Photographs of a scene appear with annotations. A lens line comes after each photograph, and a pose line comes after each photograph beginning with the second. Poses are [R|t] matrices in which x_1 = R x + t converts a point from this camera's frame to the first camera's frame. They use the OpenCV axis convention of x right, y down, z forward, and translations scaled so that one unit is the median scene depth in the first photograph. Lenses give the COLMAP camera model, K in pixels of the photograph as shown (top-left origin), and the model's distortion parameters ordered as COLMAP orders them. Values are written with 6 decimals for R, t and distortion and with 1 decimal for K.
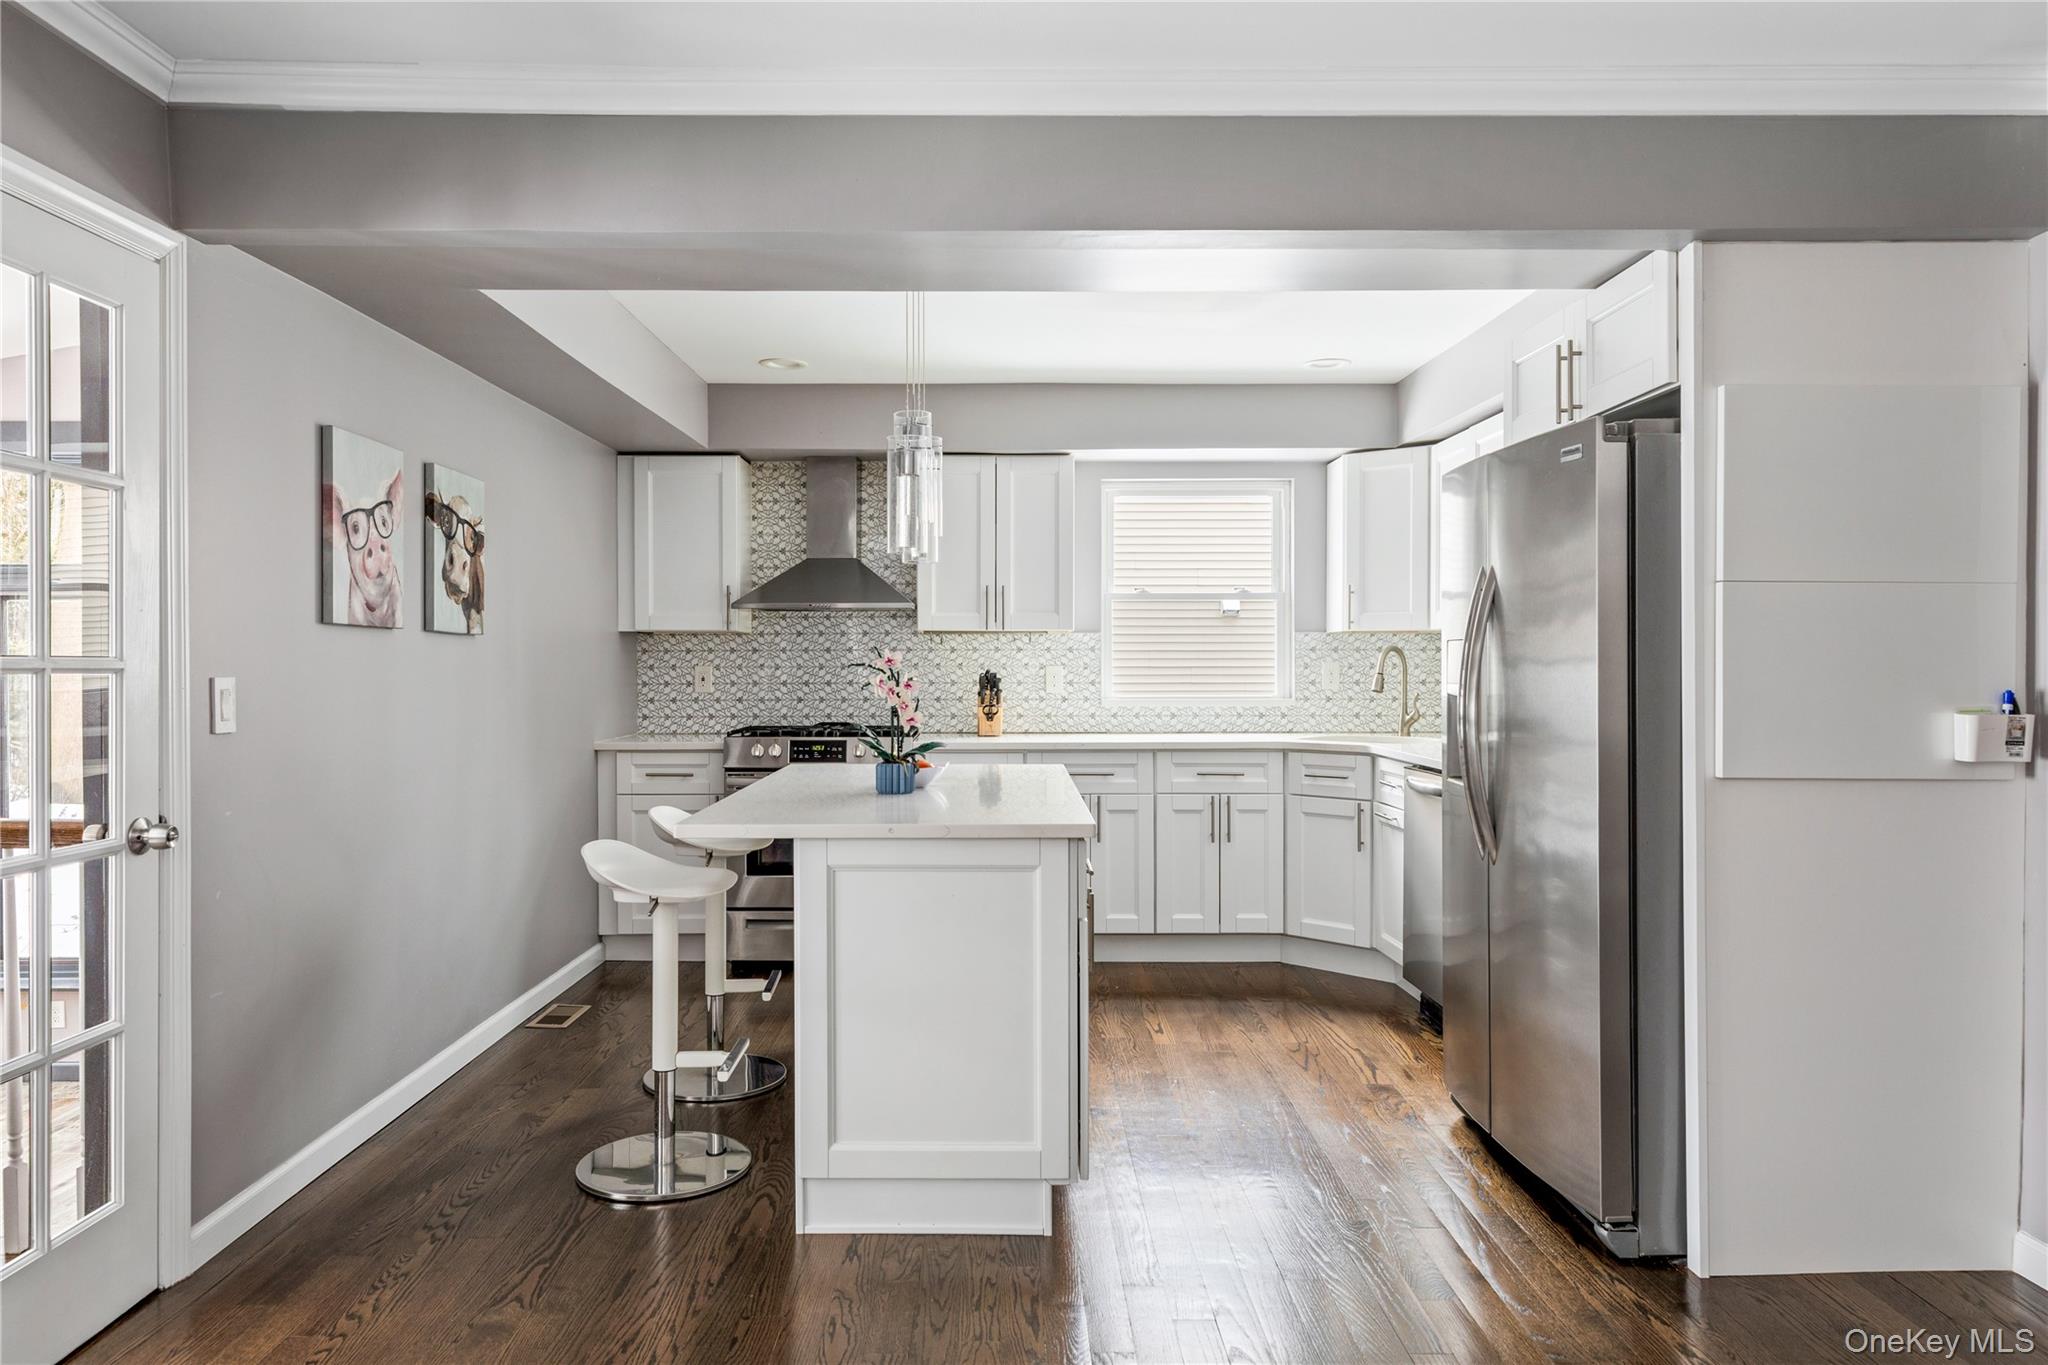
lens RADIAL K [[1382.1, 0, 1022.3], [0, 1382.1, 679.1], [0, 0, 1]] dist [0.004779, 0.000343]
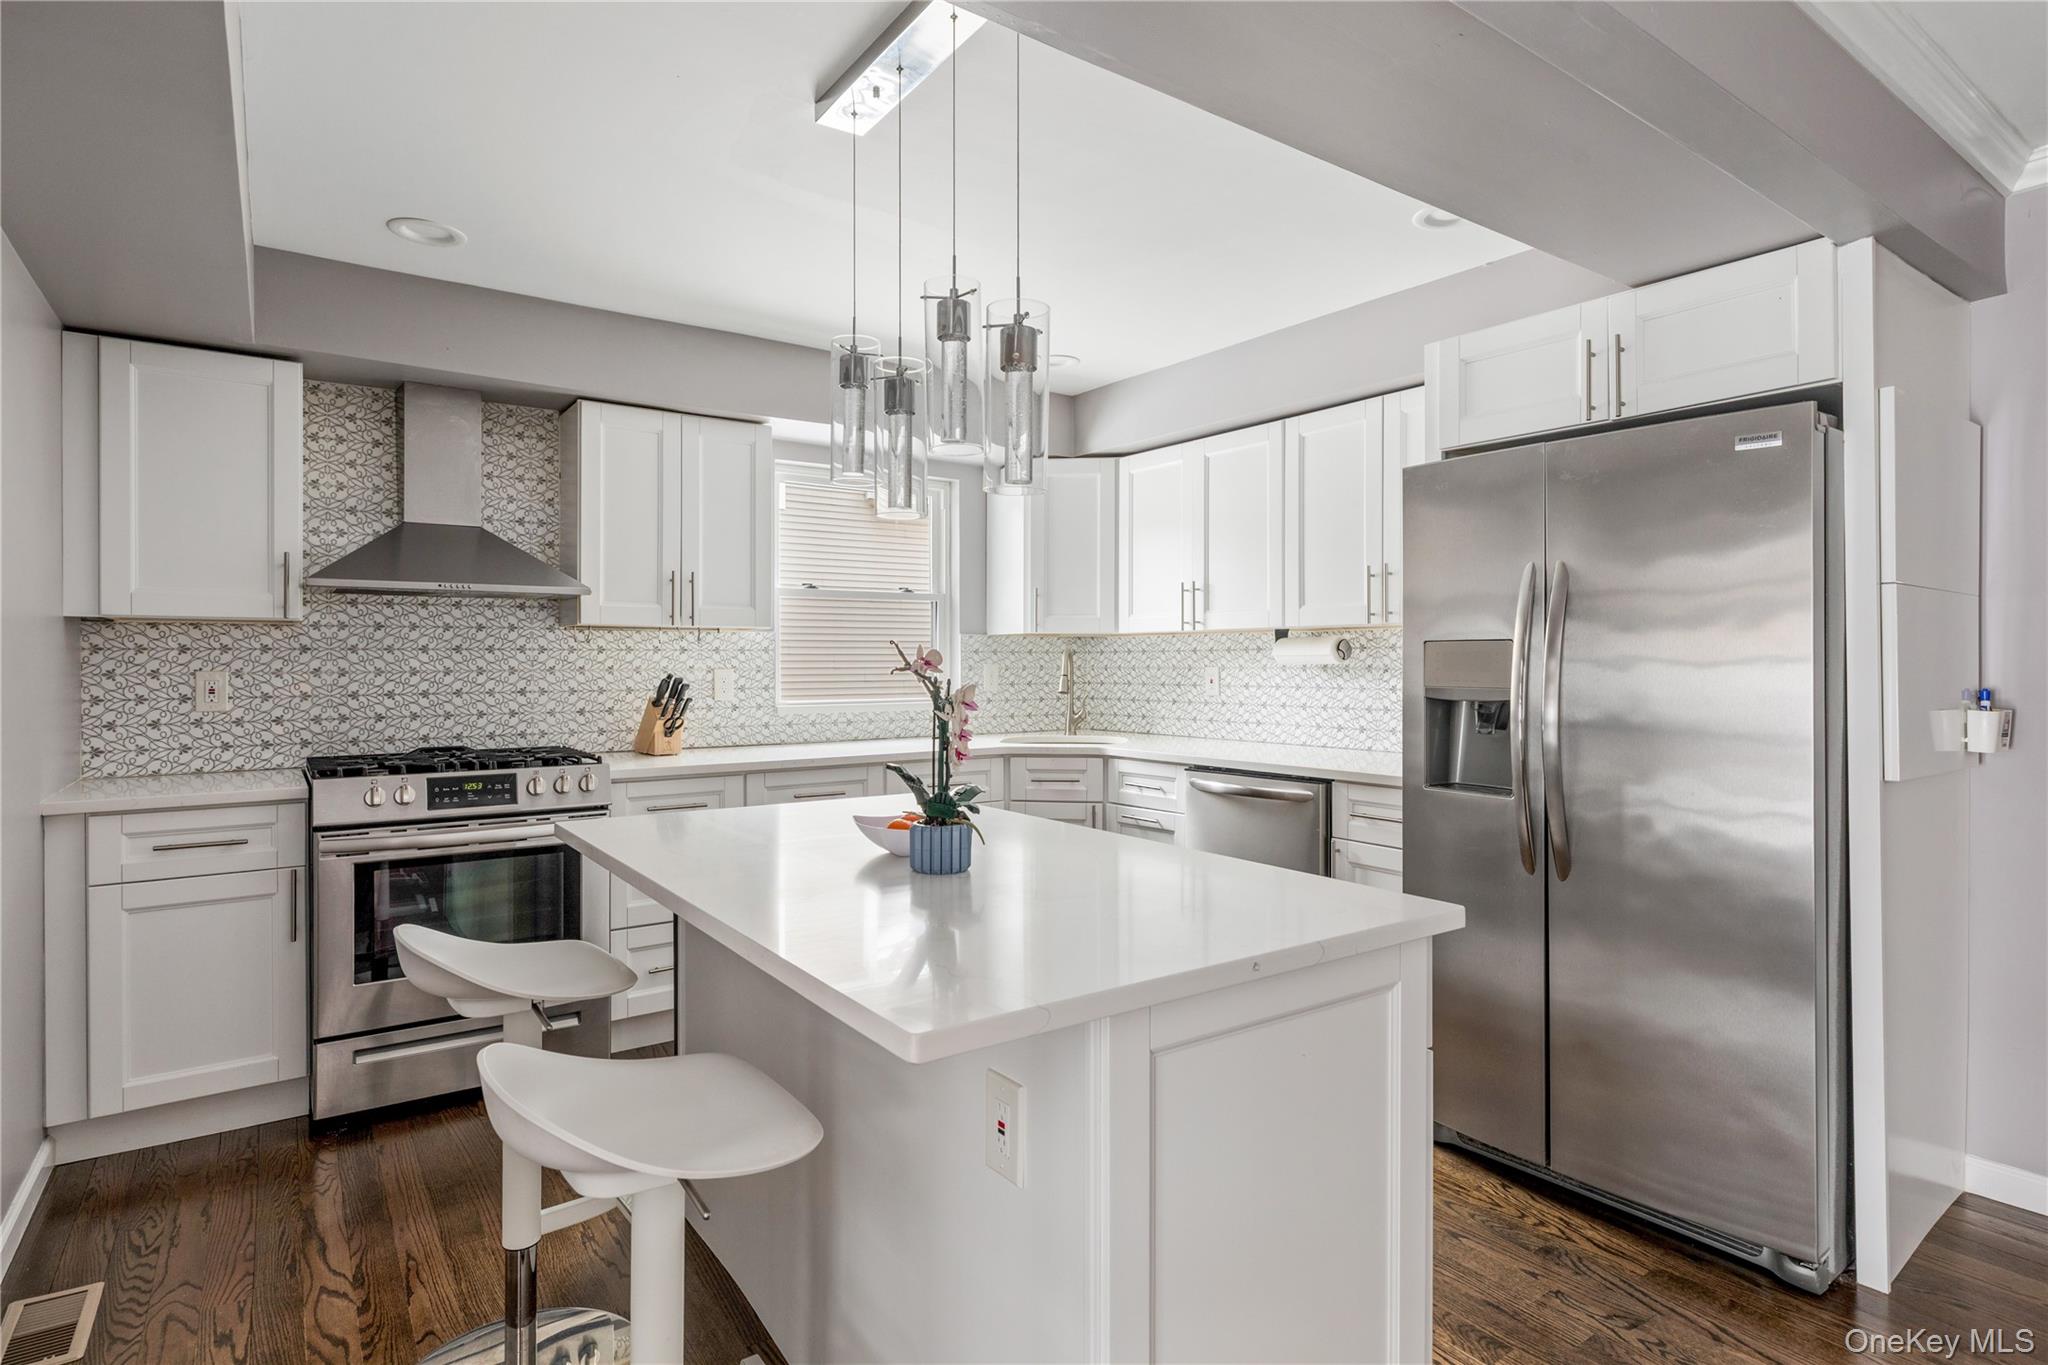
lens RADIAL K [[1060.0, 0, 1029.1], [0, 1060.0, 663.6], [0, 0, 1]] dist [-0.000956, -0.000263]
pose [[0.812147, -0.001284, 0.583451, -0.208781], [0.008796, 0.999911, -0.010044, -0.004662], [-0.583386, 0.013289, 0.812086, 0.351490]]
